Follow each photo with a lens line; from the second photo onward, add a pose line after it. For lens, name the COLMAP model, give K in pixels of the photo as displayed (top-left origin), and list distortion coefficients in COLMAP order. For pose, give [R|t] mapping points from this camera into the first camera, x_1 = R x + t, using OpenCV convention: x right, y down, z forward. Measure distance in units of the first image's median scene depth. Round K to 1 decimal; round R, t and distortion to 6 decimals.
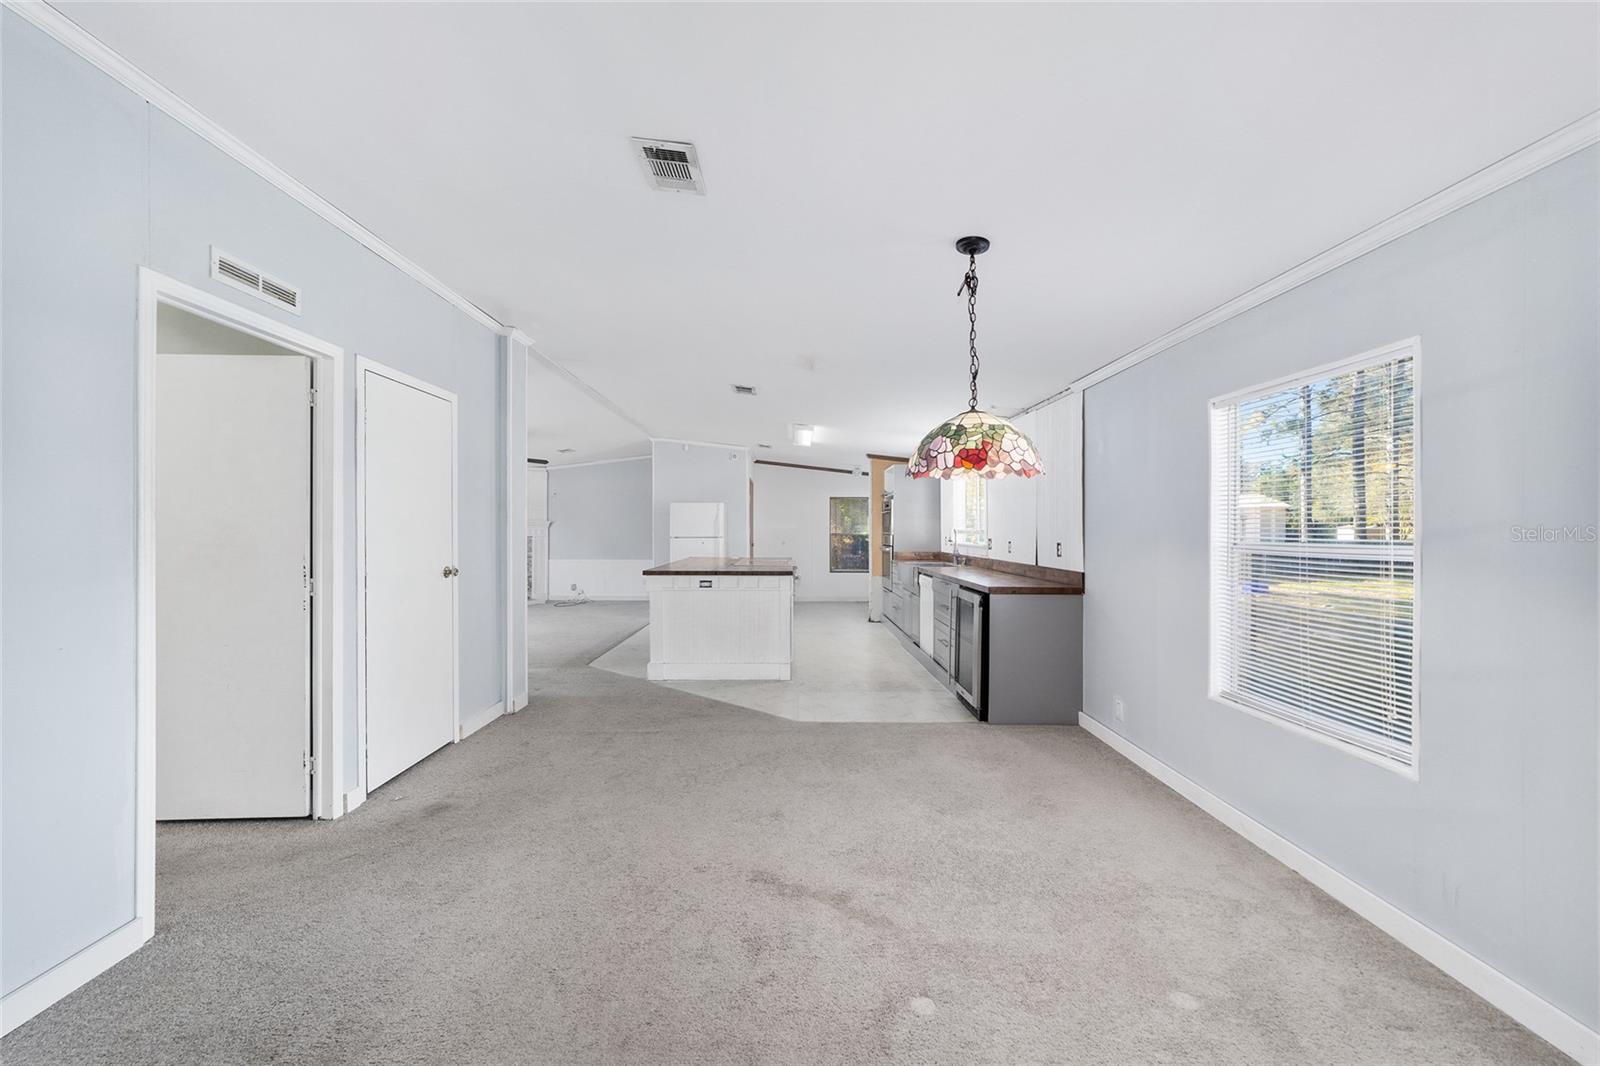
lens RADIAL K [[625.9, 0, 804.3], [0, 625.9, 530.4], [0, 0, 1]] dist [-0.005691, 0.001768]
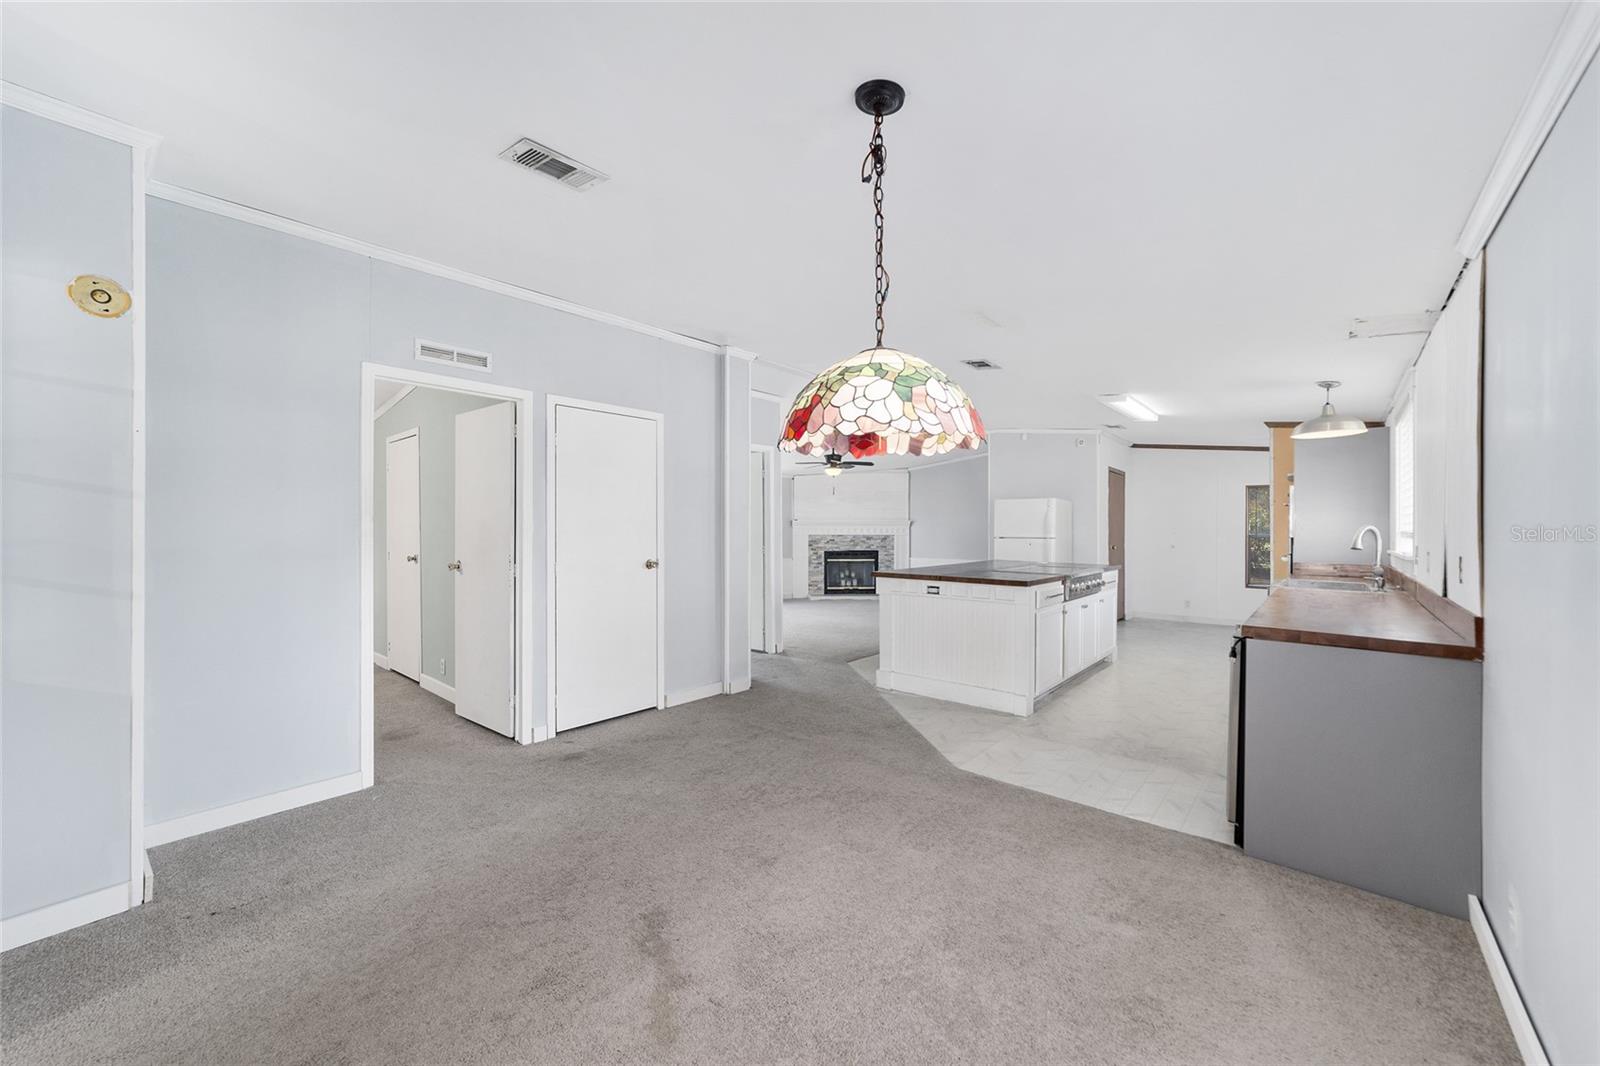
lens RADIAL K [[625.9, 0, 786.5], [0, 625.9, 531.9], [0, 0, 1]] dist [-0.005691, 0.001768]
pose [[0.737133, 0.006056, -0.675720, 0.417615], [-0.003522, 0.999981, 0.005119, -0.001776], [0.675738, -0.001394, 0.737140, 0.291145]]
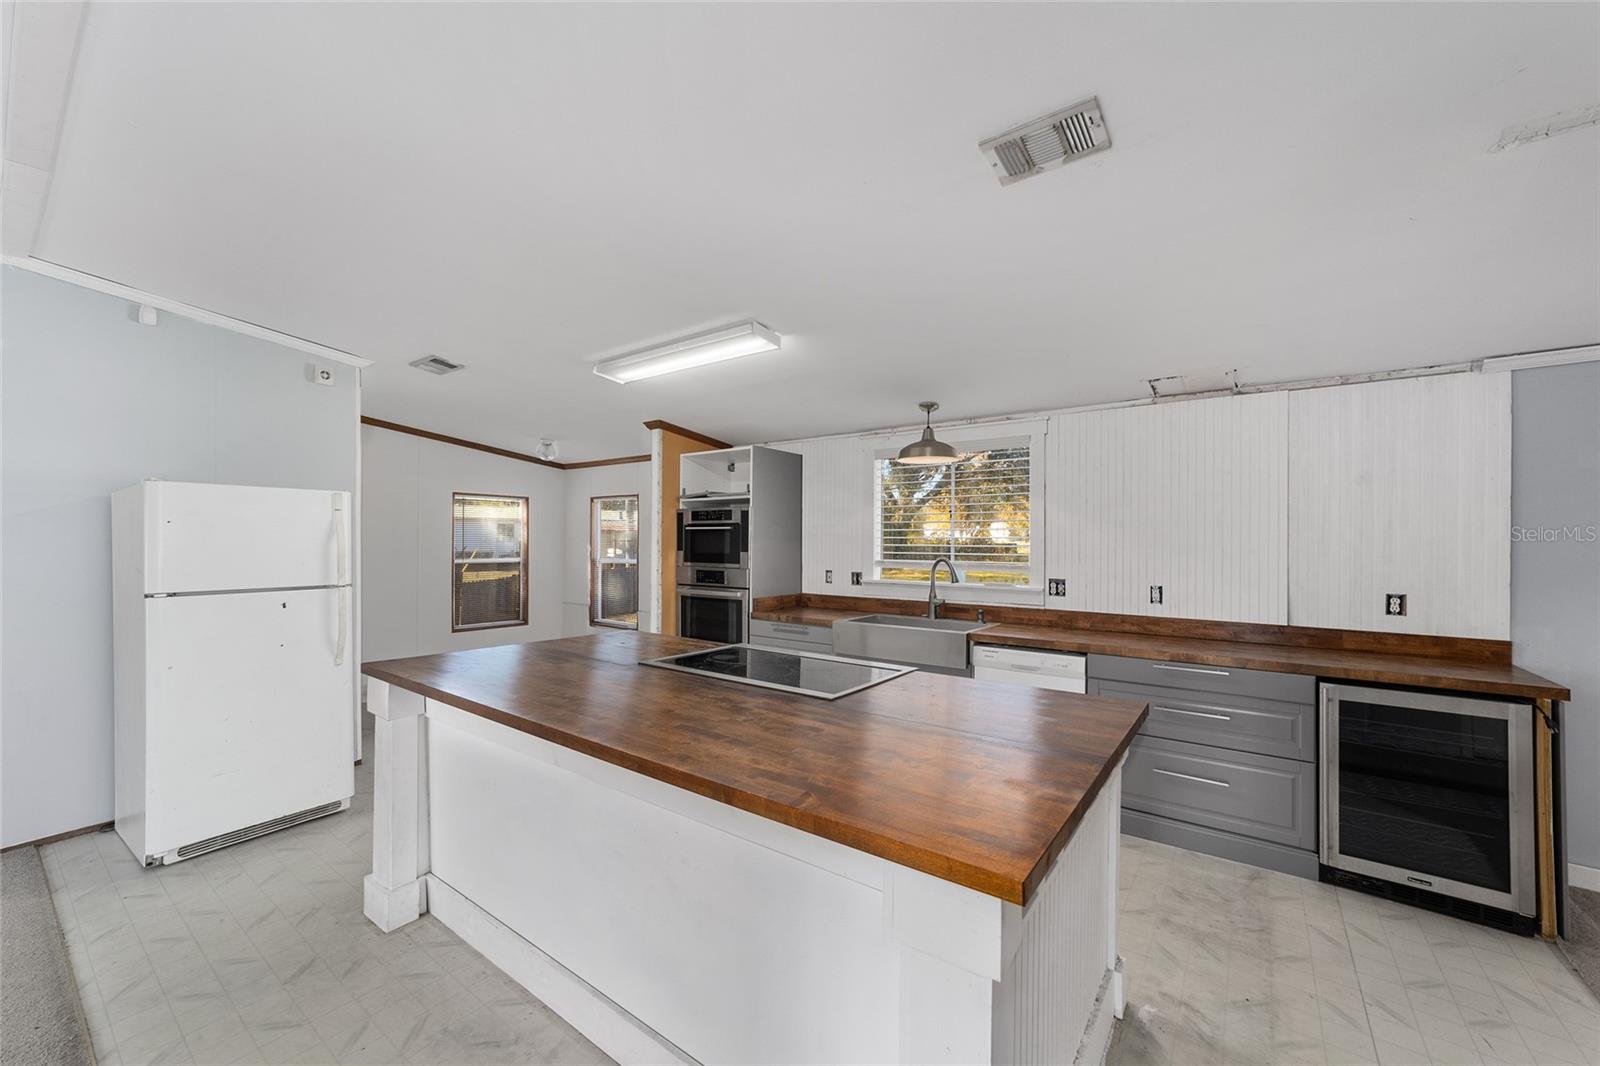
lens RADIAL K [[625.9, 0, 784.5], [0, 625.9, 541.6], [0, 0, 1]] dist [-0.005691, 0.001768]
pose [[0.610126, 0.006776, 0.792276, -0.620291], [-0.006844, 0.999971, -0.003282, -0.035479], [-0.792275, -0.003420, 0.610155, 1.350598]]
